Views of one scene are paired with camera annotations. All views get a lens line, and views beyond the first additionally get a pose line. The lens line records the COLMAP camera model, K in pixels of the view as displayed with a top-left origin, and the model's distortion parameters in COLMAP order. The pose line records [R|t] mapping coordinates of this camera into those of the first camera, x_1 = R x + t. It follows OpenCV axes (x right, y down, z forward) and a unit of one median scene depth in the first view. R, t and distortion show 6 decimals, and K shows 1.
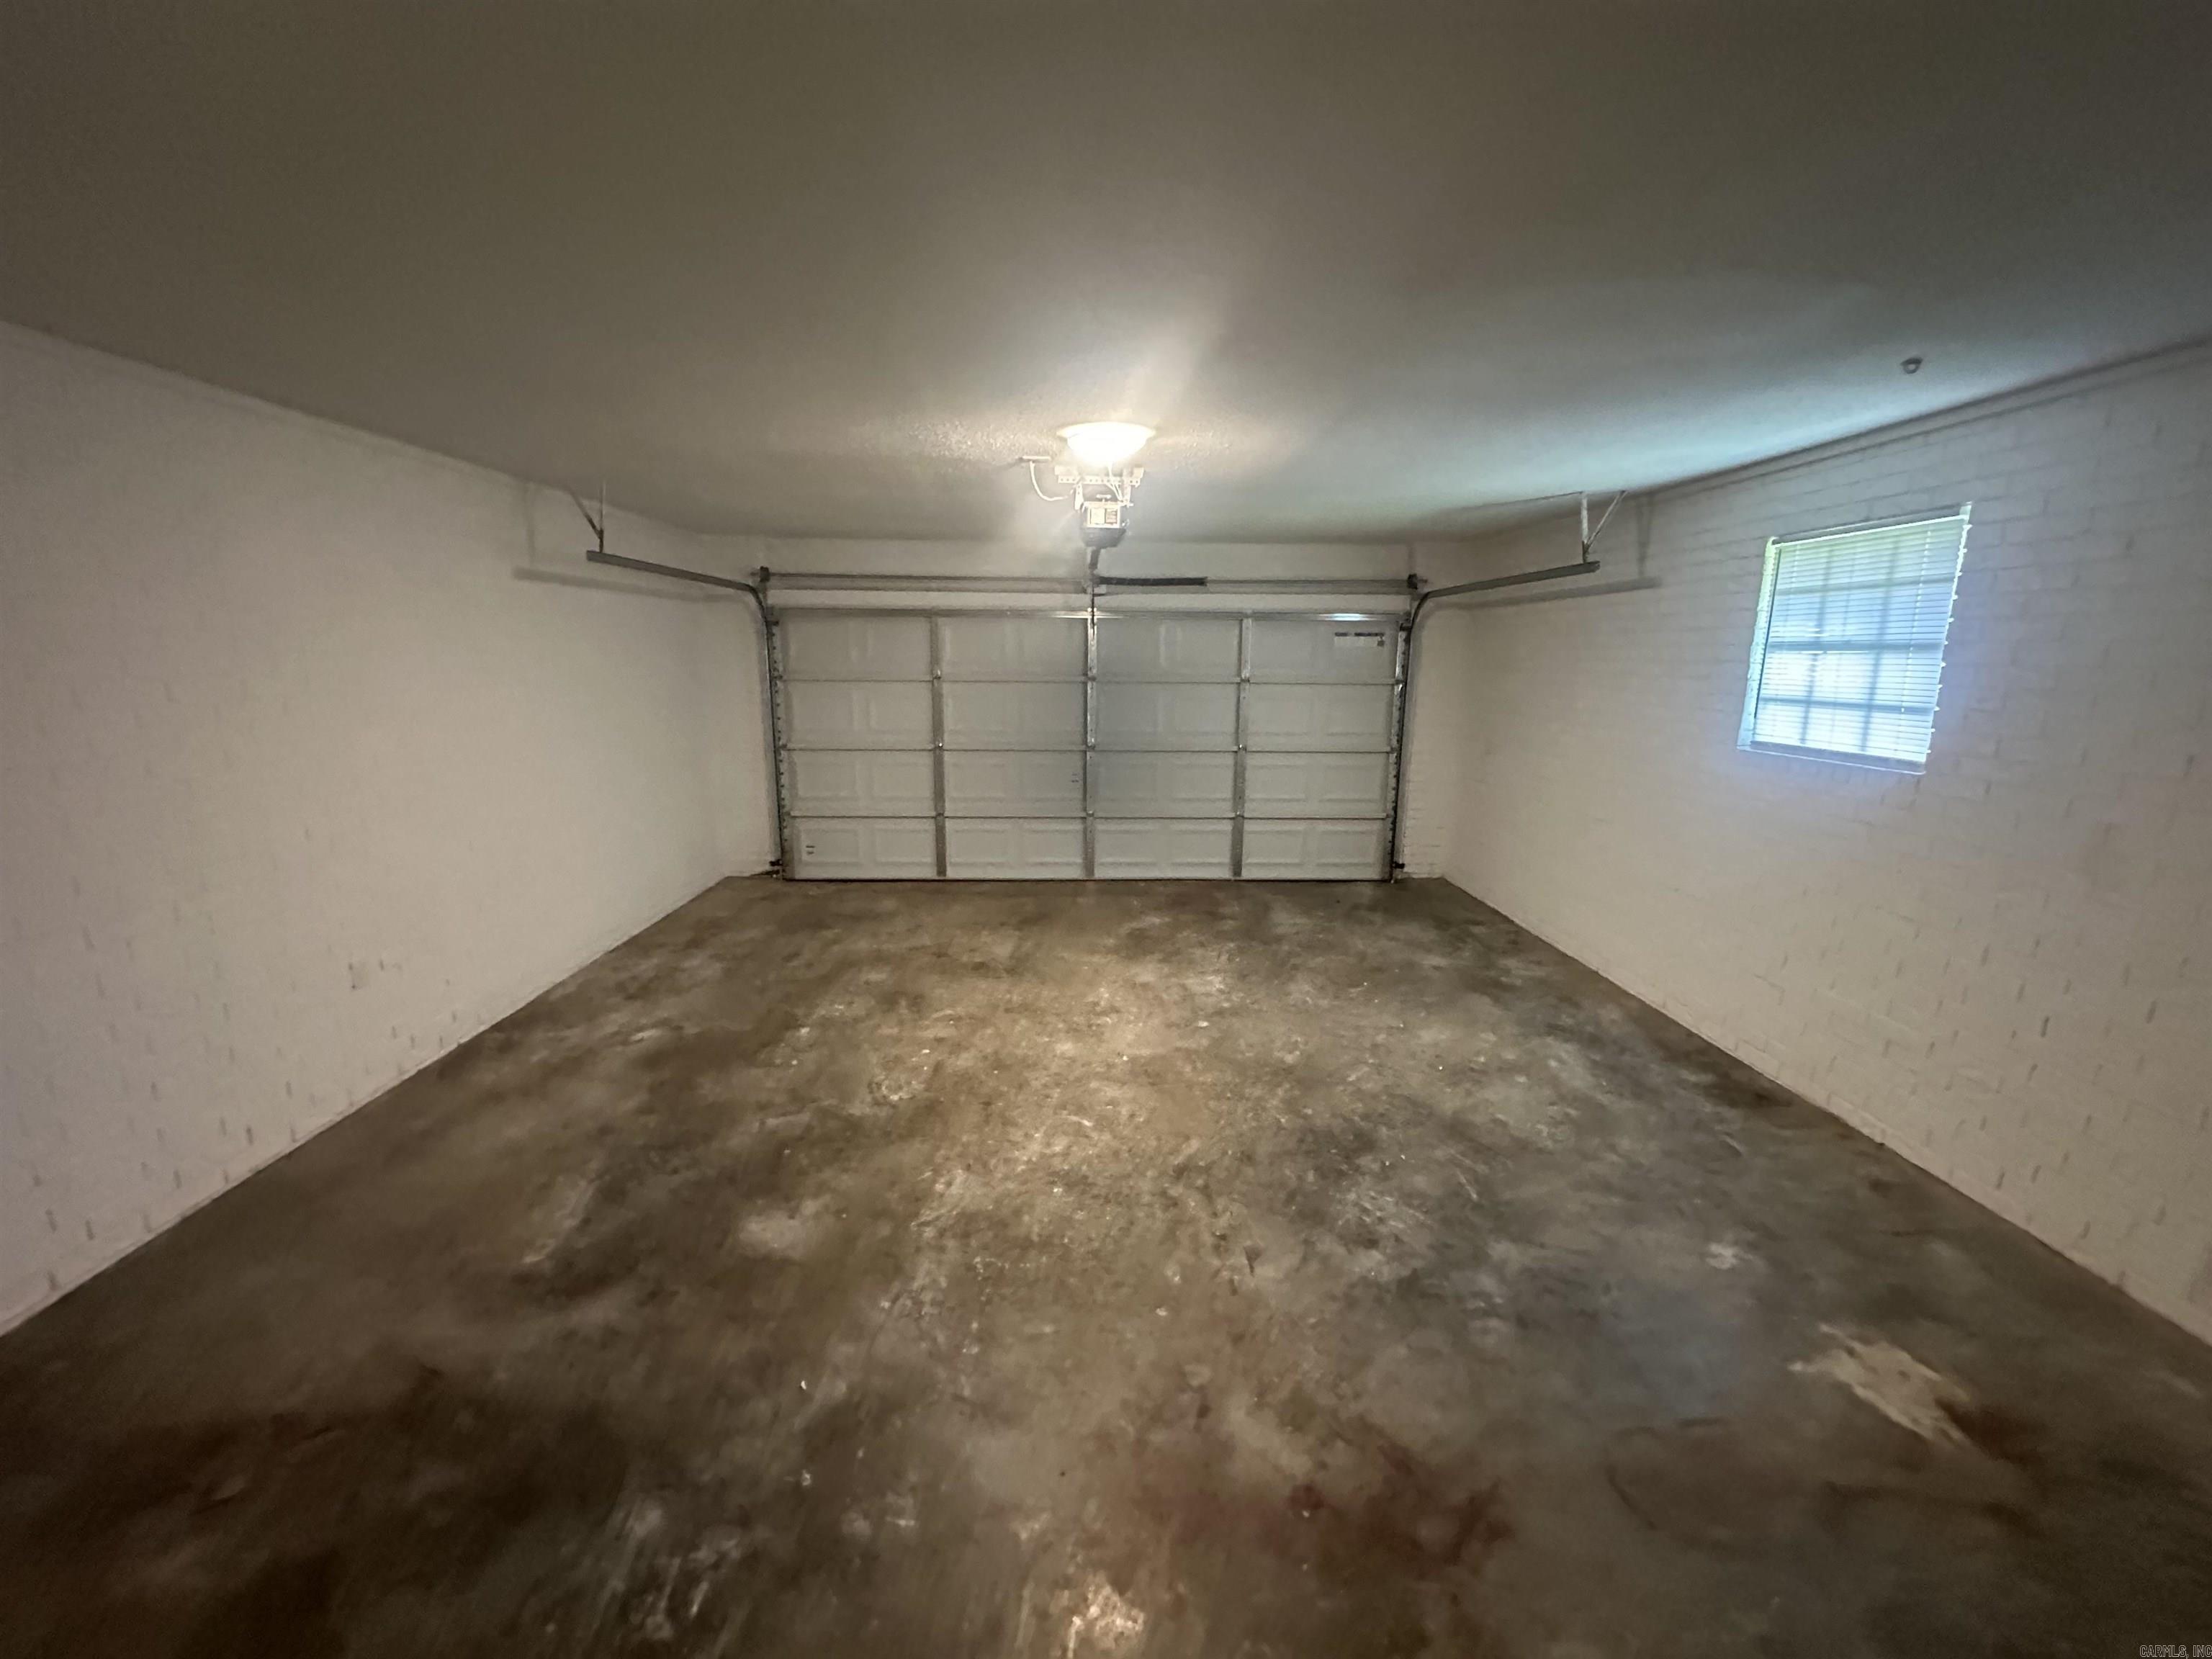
lens RADIAL K [[883.9, 0, 1101.5], [0, 883.9, 826.0], [0, 0, 1]] dist [-0.007142, 0.001525]
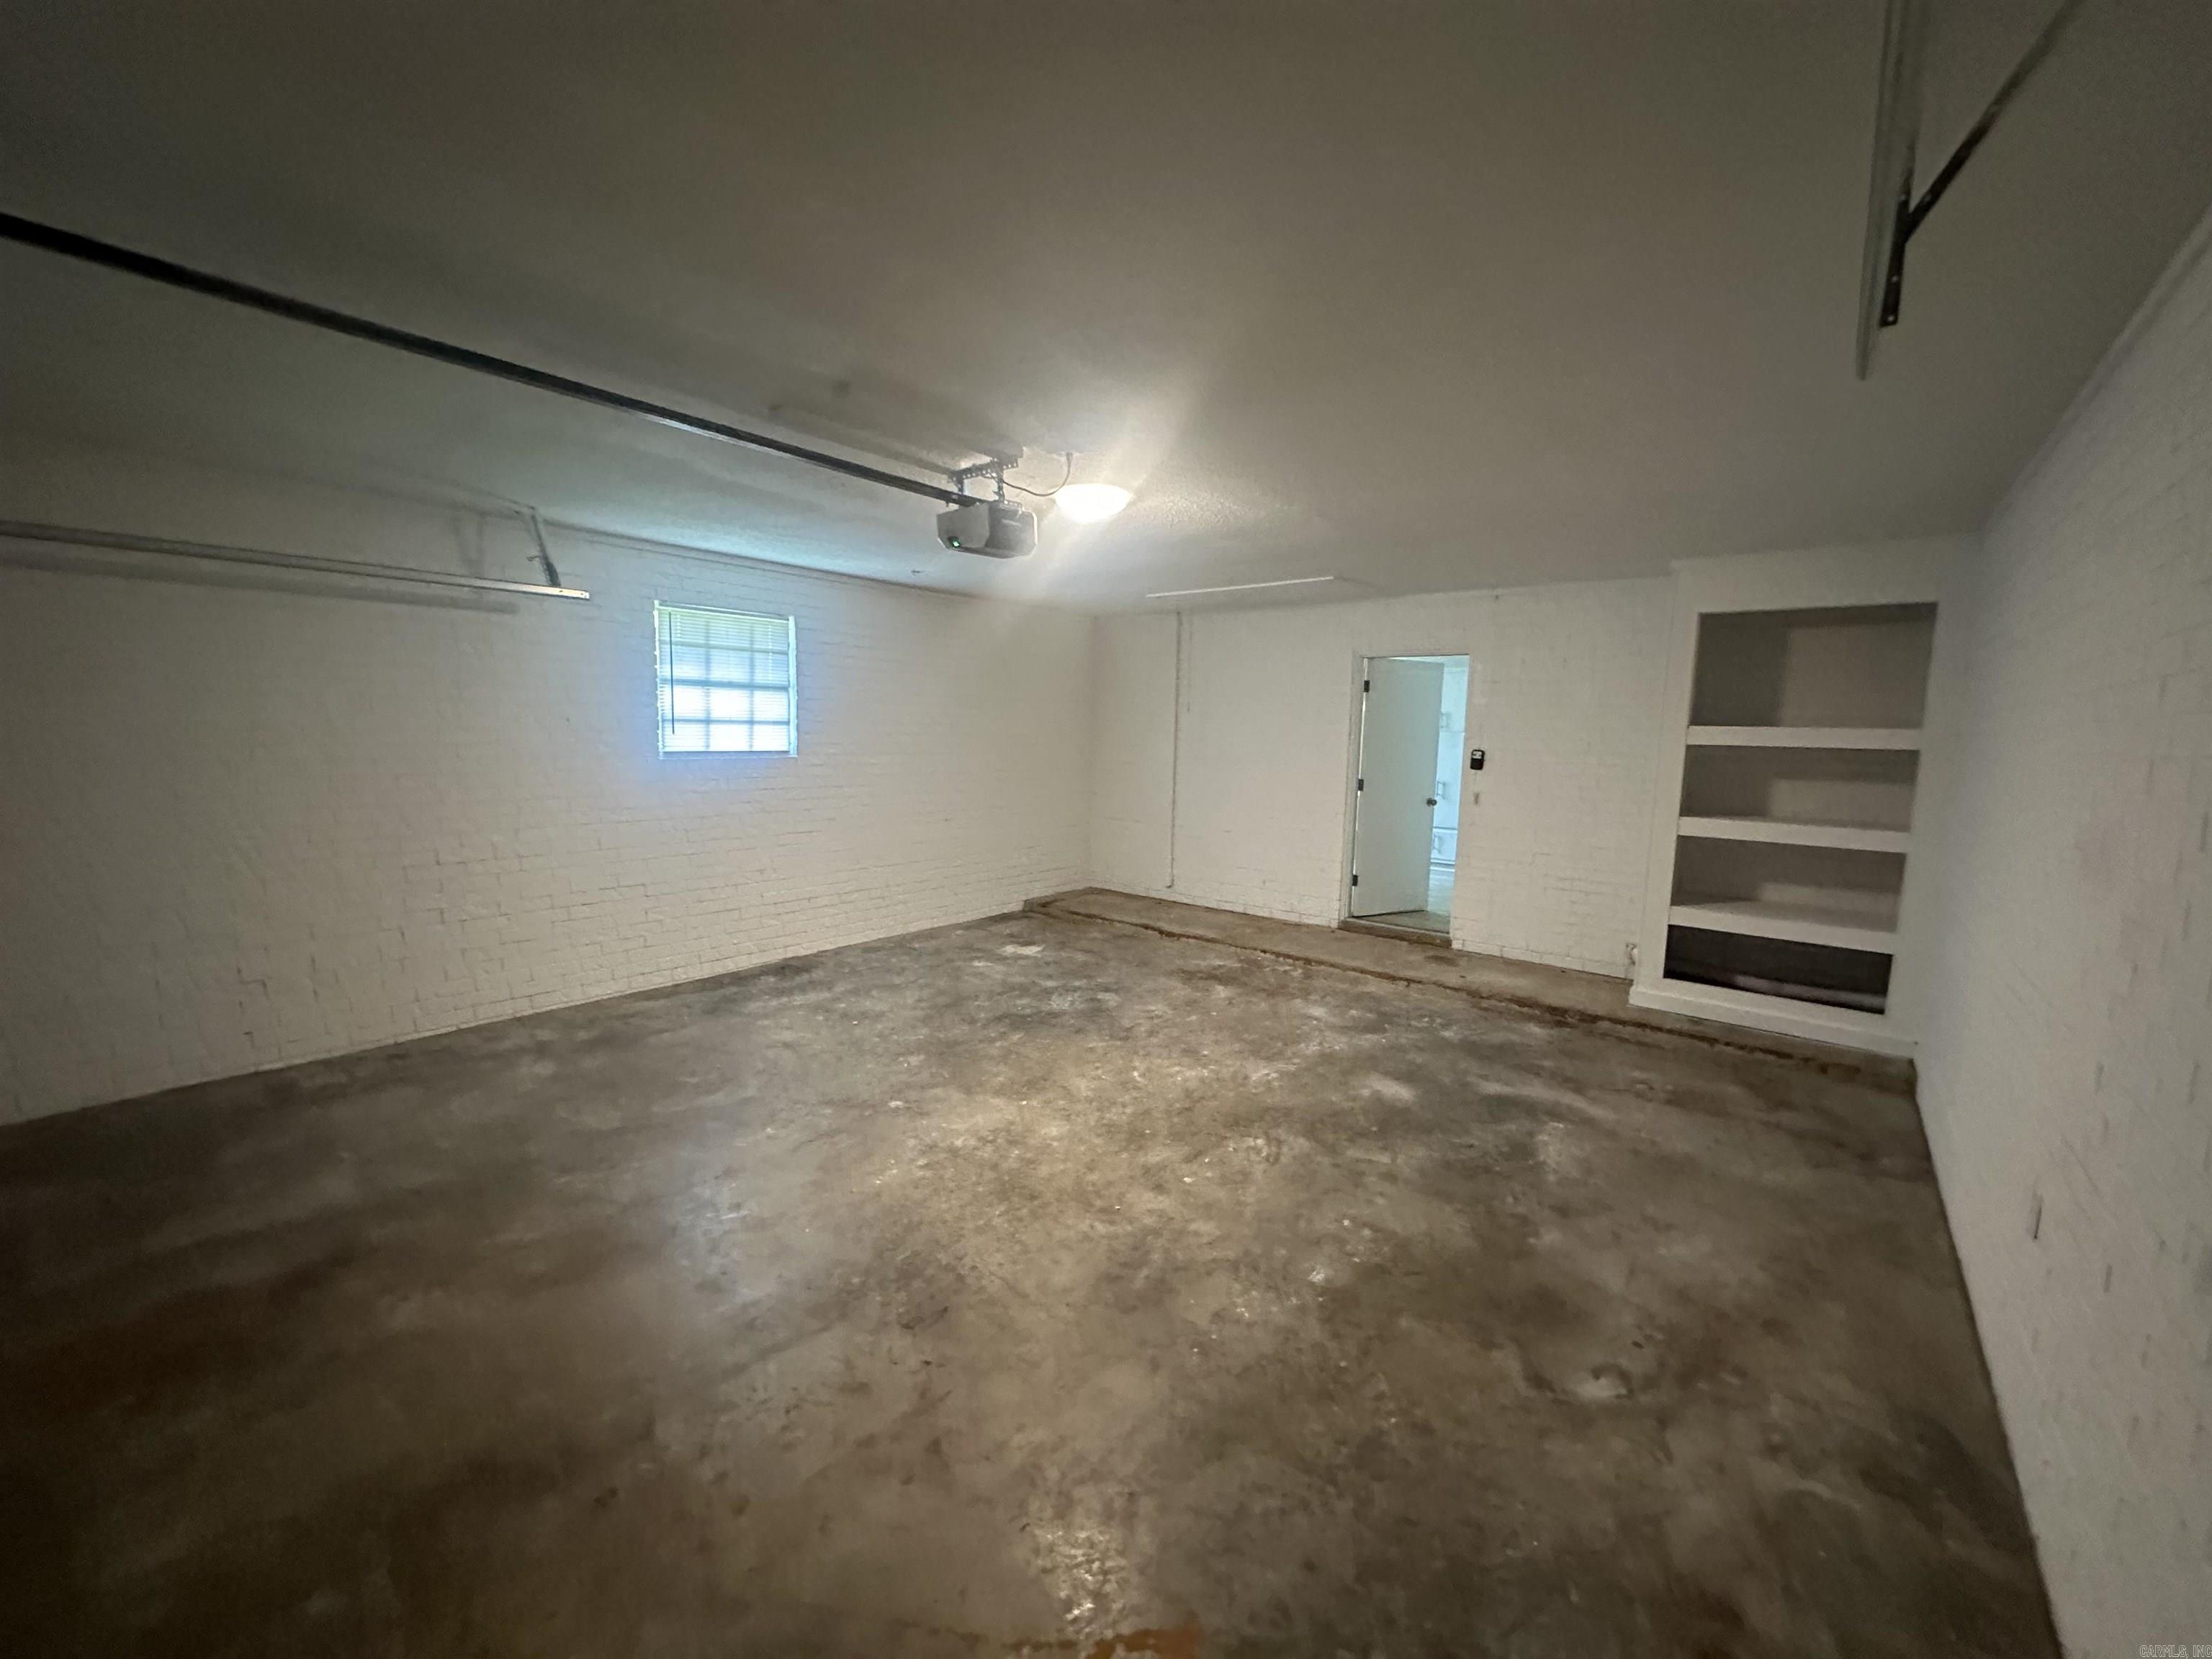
lens RADIAL K [[883.9, 0, 1102.6], [0, 883.9, 830.5], [0, 0, 1]] dist [-0.007142, 0.001525]
pose [[-0.758536, -0.100162, 0.643888, -0.712710], [0.098200, 0.959261, 0.264906, -0.305355], [-0.644190, 0.264171, -0.717798, 1.762751]]
